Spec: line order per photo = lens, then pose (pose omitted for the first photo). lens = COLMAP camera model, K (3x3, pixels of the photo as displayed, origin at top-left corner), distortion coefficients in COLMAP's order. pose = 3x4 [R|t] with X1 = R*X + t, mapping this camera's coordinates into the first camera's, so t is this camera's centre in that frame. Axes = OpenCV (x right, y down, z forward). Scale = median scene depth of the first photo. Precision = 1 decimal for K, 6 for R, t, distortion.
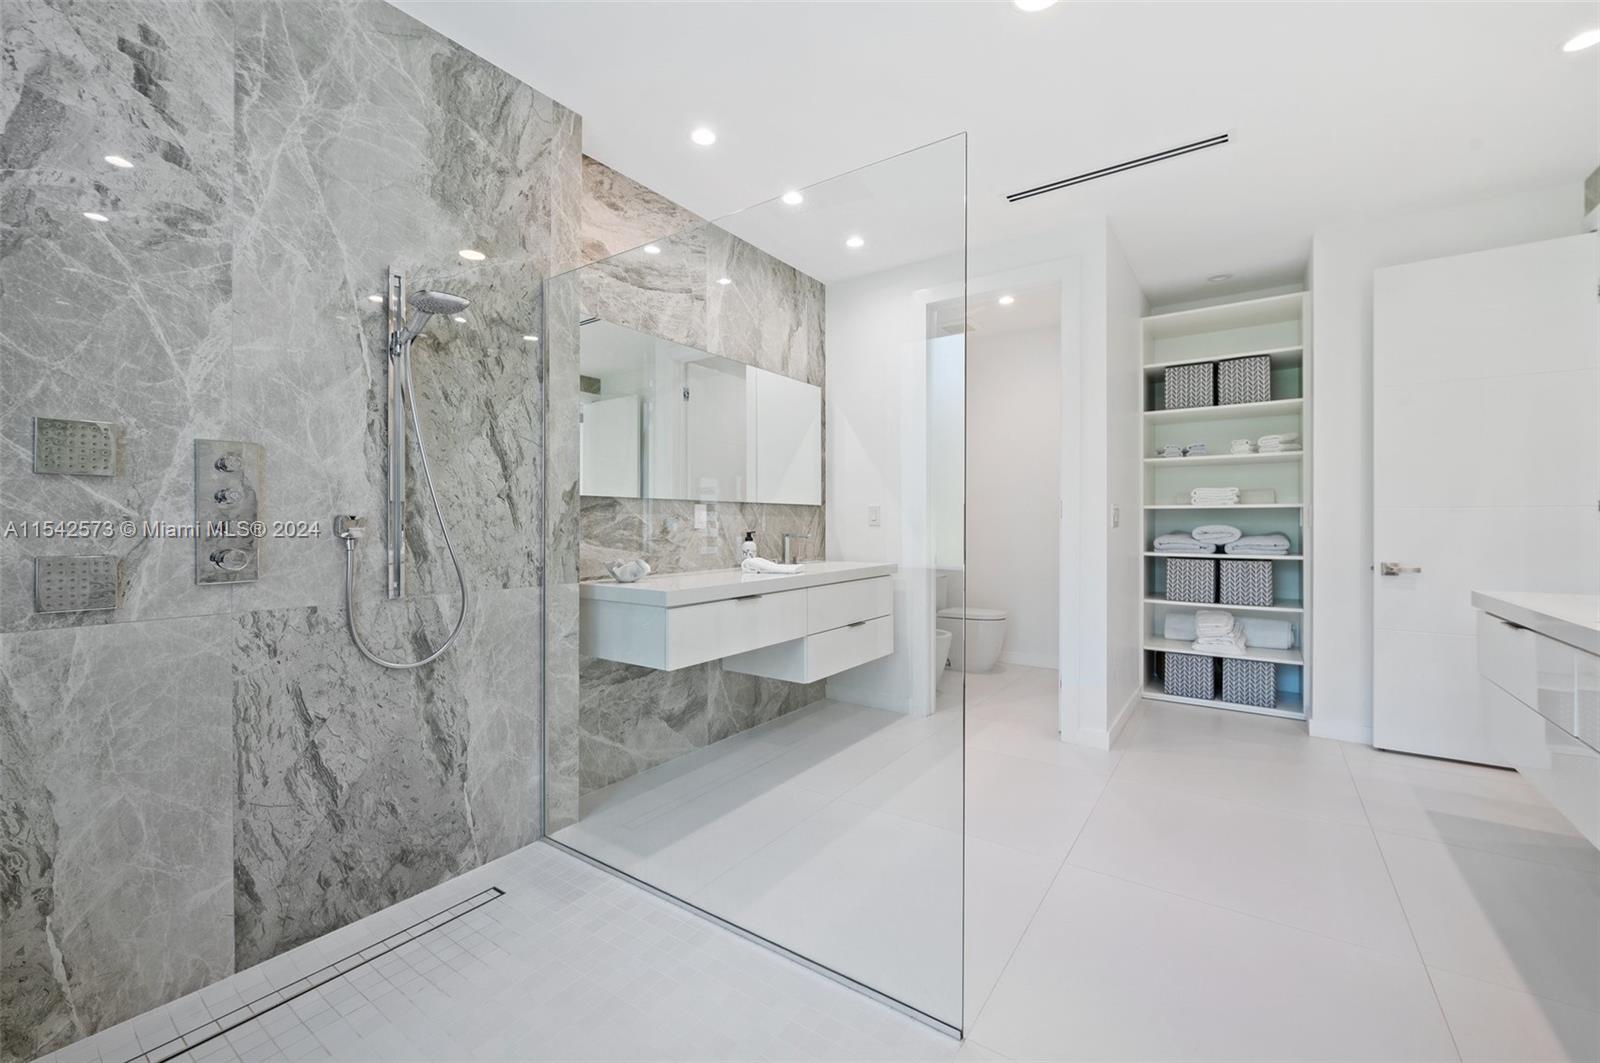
lens RADIAL K [[644.2, 0, 803.5], [0, 644.2, 524.3], [0, 0, 1]] dist [-0.001248, -0.000170]
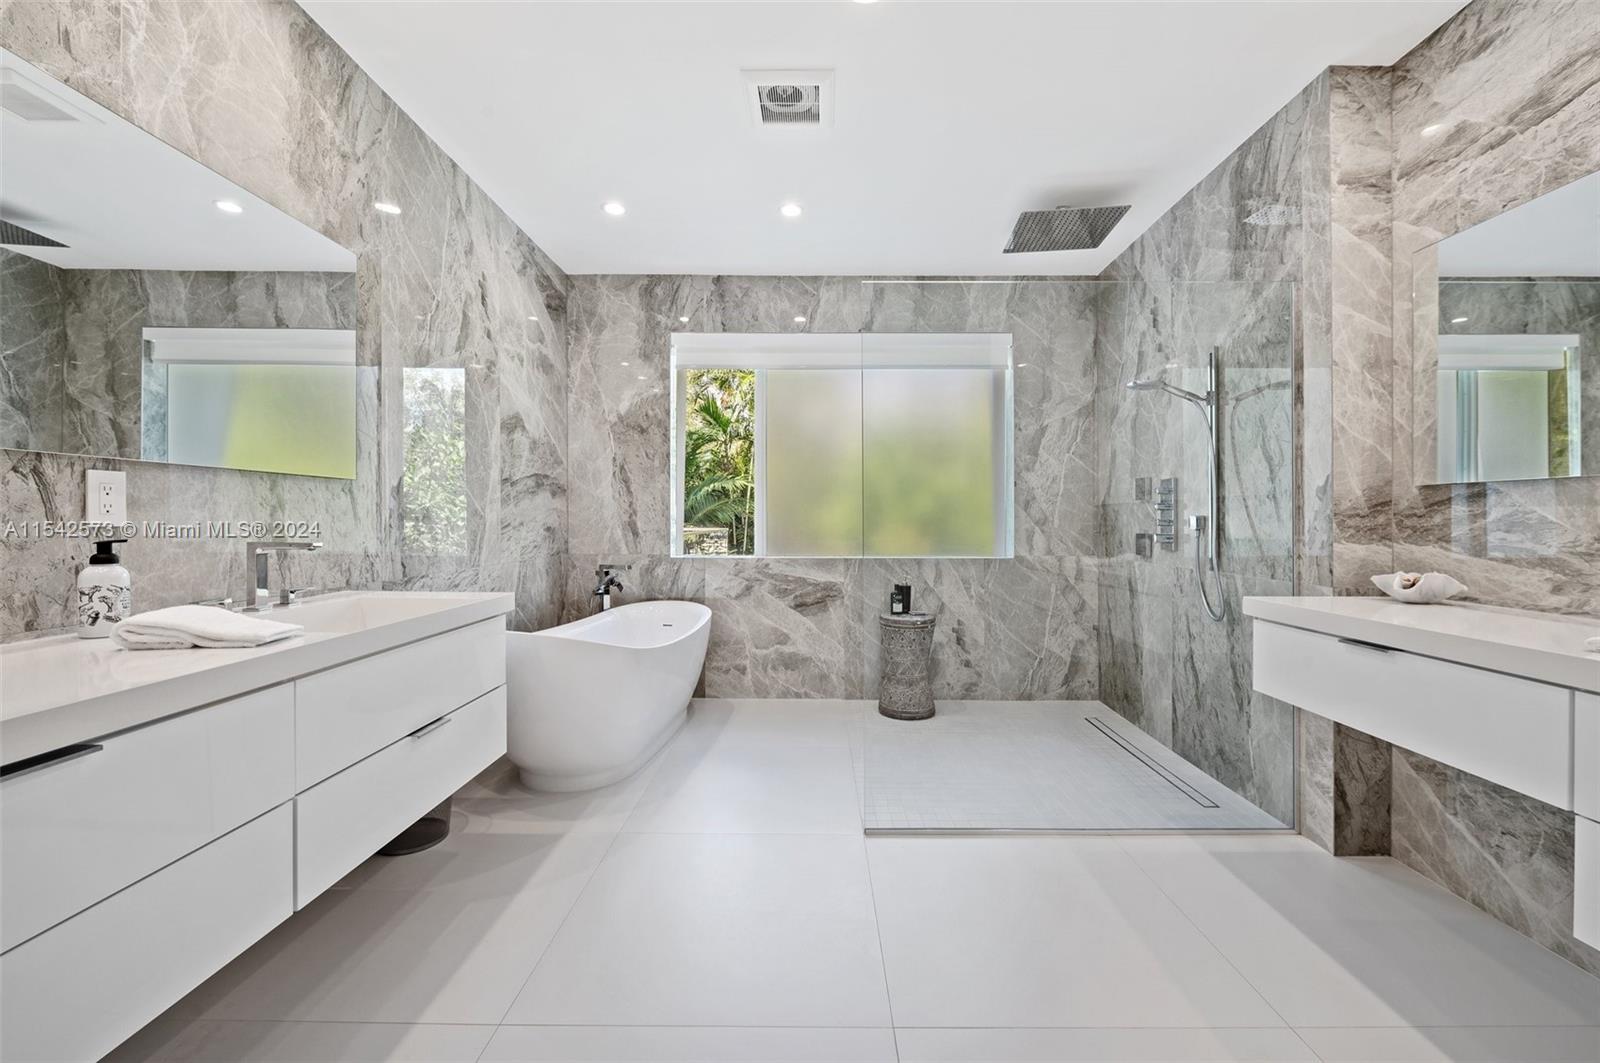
lens RADIAL K [[644.2, 0, 803.2], [0, 644.2, 521.4], [0, 0, 1]] dist [-0.001248, -0.000170]
pose [[-0.825432, 0.004700, -0.564481, 0.861897], [0.001091, 0.999977, 0.006731, -0.009149], [0.564500, 0.004940, -0.825418, 1.494590]]
